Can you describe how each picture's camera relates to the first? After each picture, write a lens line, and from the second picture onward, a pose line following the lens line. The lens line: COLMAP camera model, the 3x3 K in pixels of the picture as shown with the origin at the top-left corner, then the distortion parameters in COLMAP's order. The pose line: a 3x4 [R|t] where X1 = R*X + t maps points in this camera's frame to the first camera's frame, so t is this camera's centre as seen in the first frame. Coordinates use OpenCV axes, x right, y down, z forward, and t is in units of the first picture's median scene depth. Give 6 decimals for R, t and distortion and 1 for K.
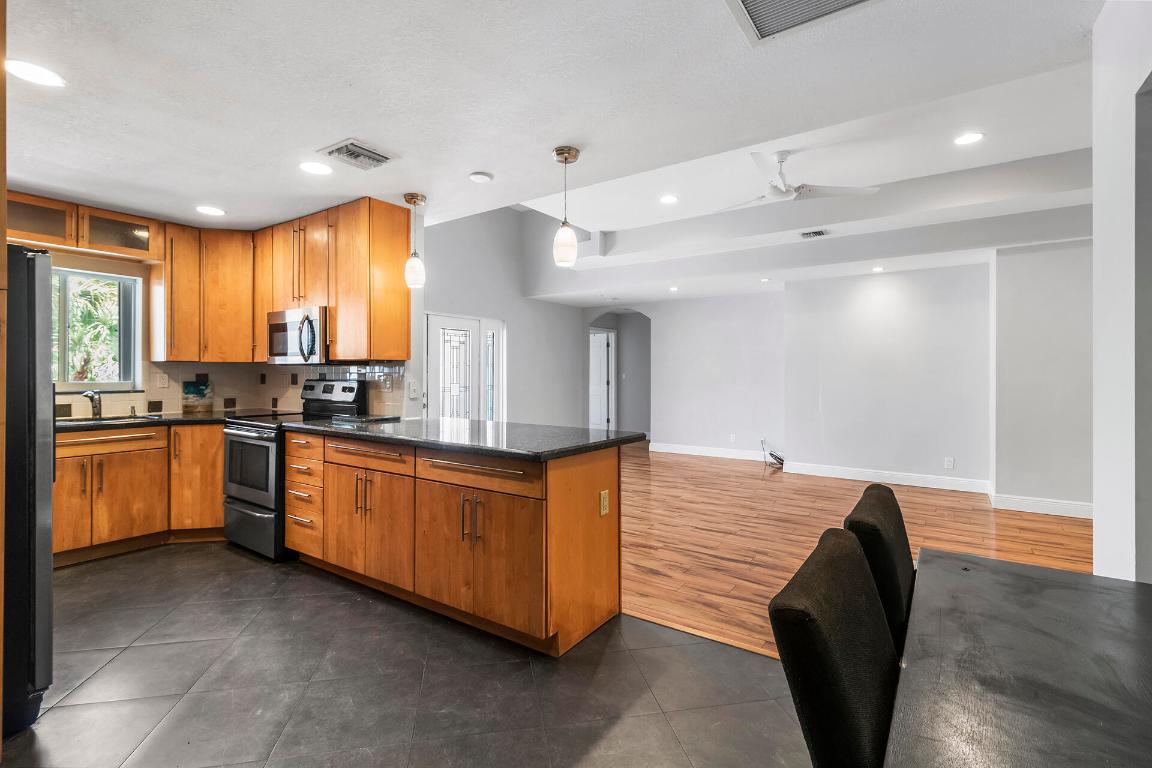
lens RADIAL K [[527.9, 0, 572.5], [0, 527.9, 373.9], [0, 0, 1]] dist [-0.004134, -0.001901]
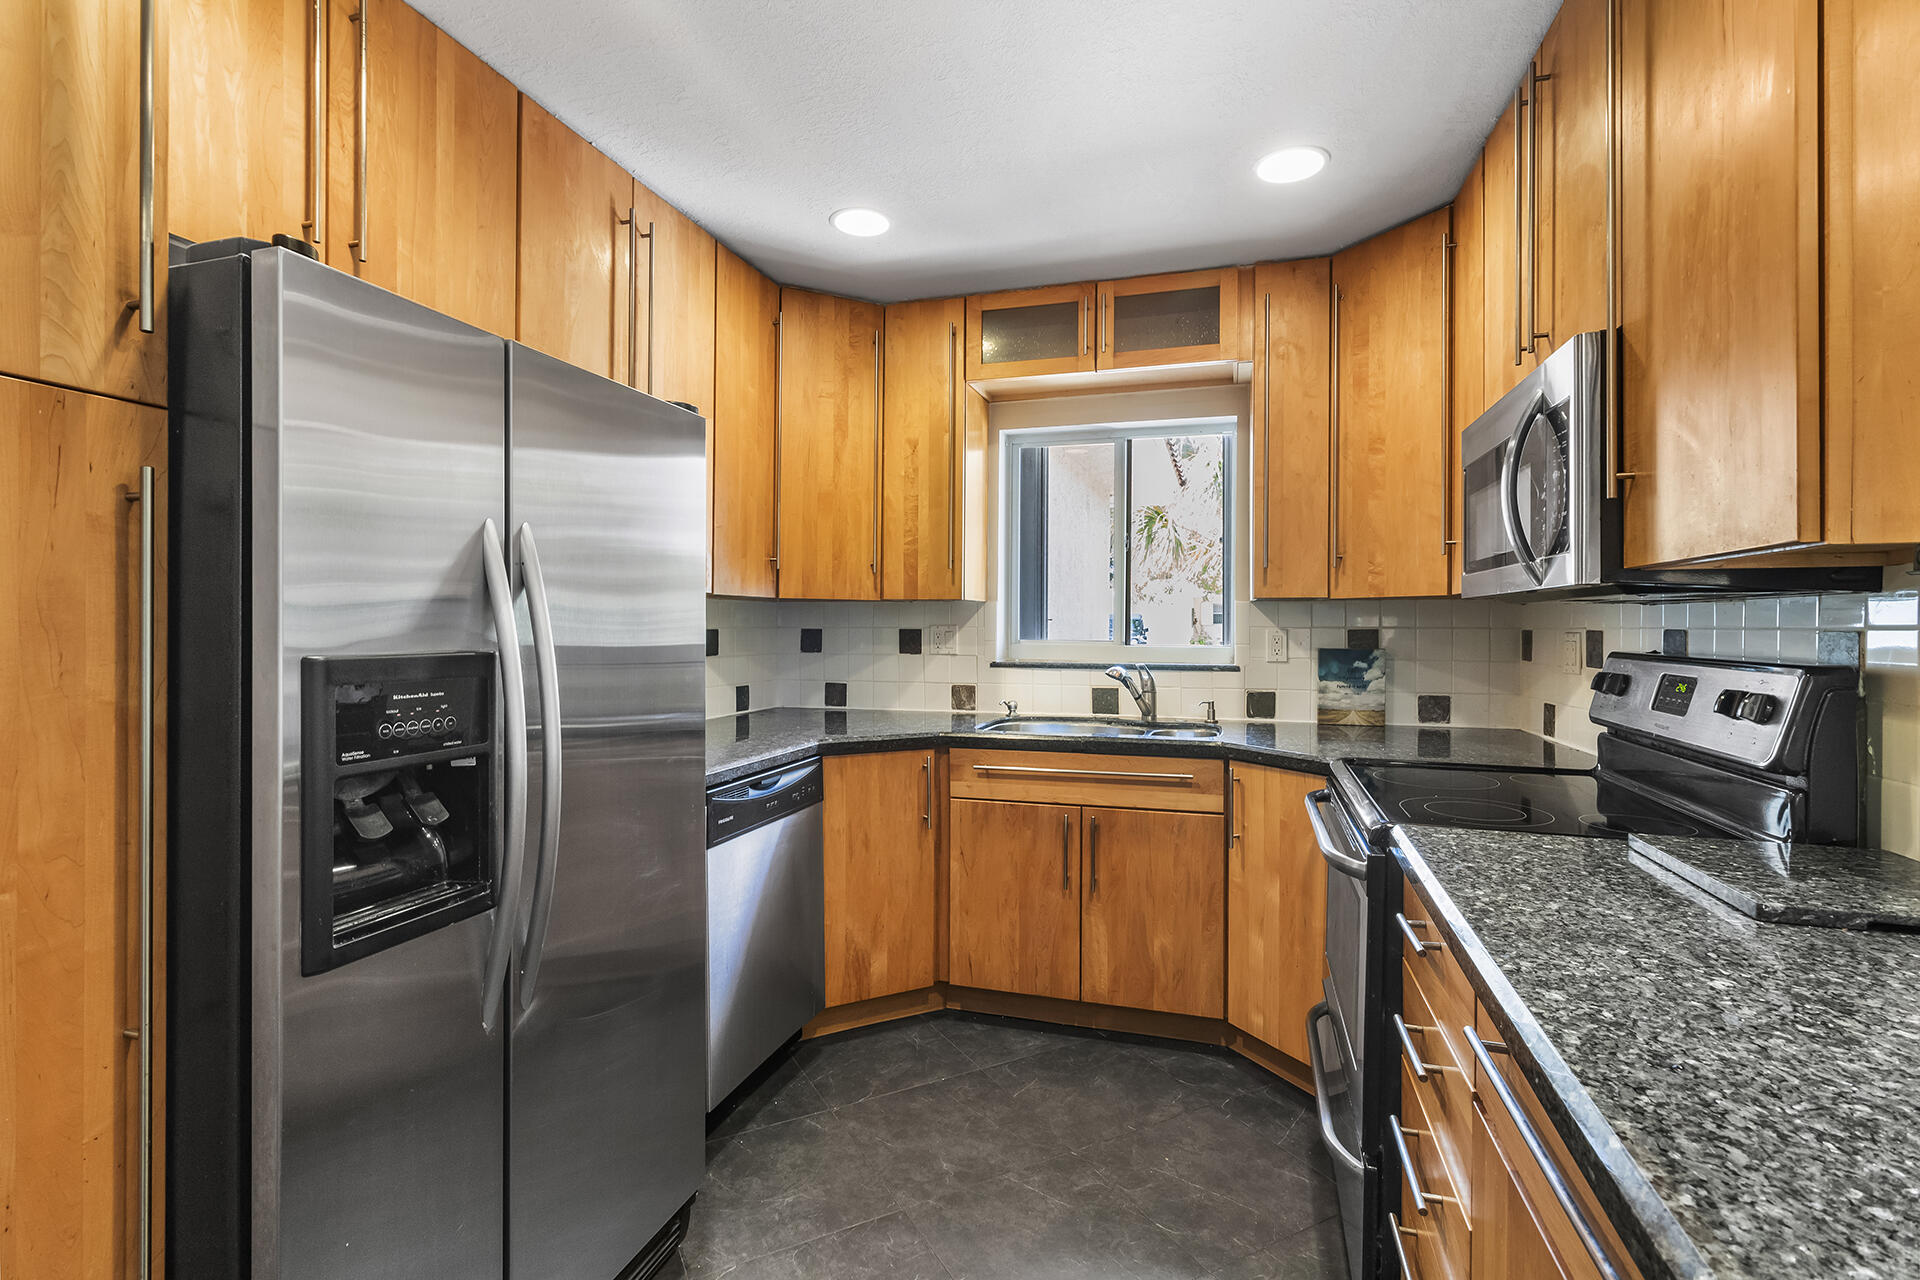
lens RADIAL K [[879.8, 0, 970.2], [0, 879.8, 631.1], [0, 0, 1]] dist [-0.004134, -0.001901]
pose [[0.298360, 0.004140, -0.954444, -0.179292], [-0.001779, 0.999991, 0.003781, -0.001544], [0.954452, 0.000570, 0.298365, 0.584452]]
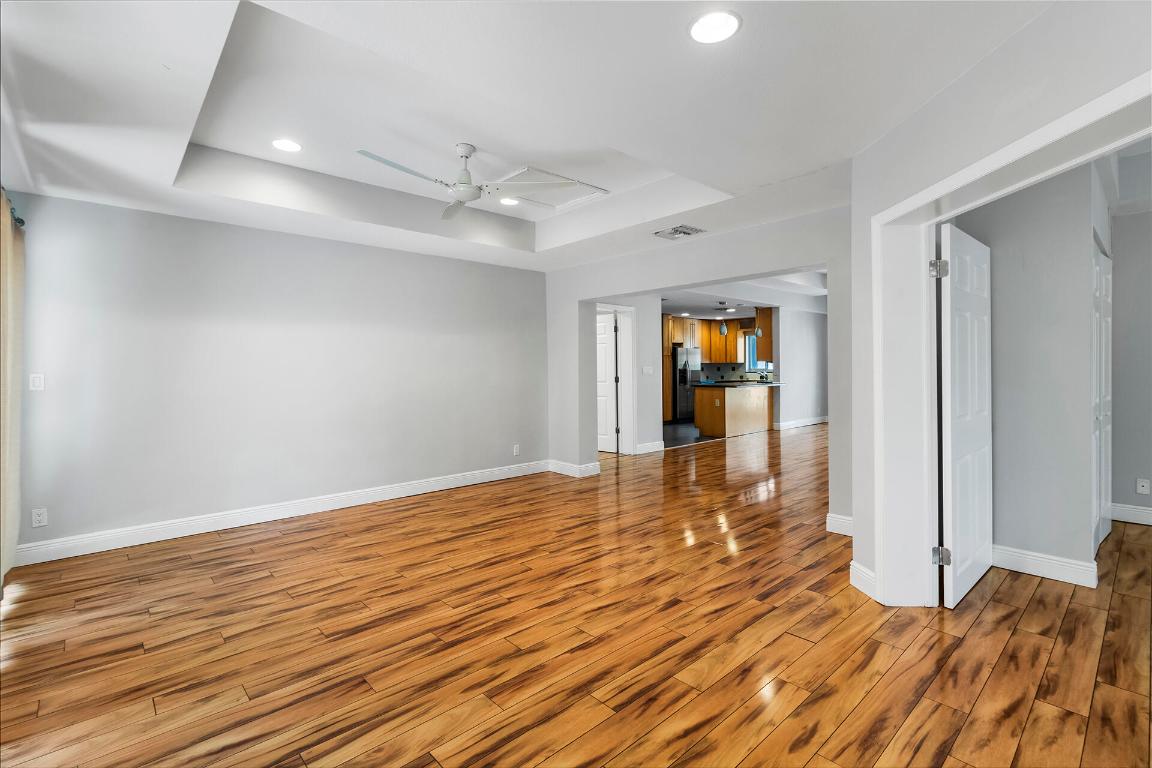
lens RADIAL K [[527.9, 0, 575.0], [0, 527.9, 375.5], [0, 0, 1]] dist [-0.004134, -0.001901]
pose [[-0.229393, 0.017140, -0.973183, 1.996687], [0.003881, 0.999853, 0.016695, -0.006316], [0.973326, 0.000052, -0.229426, 0.581519]]
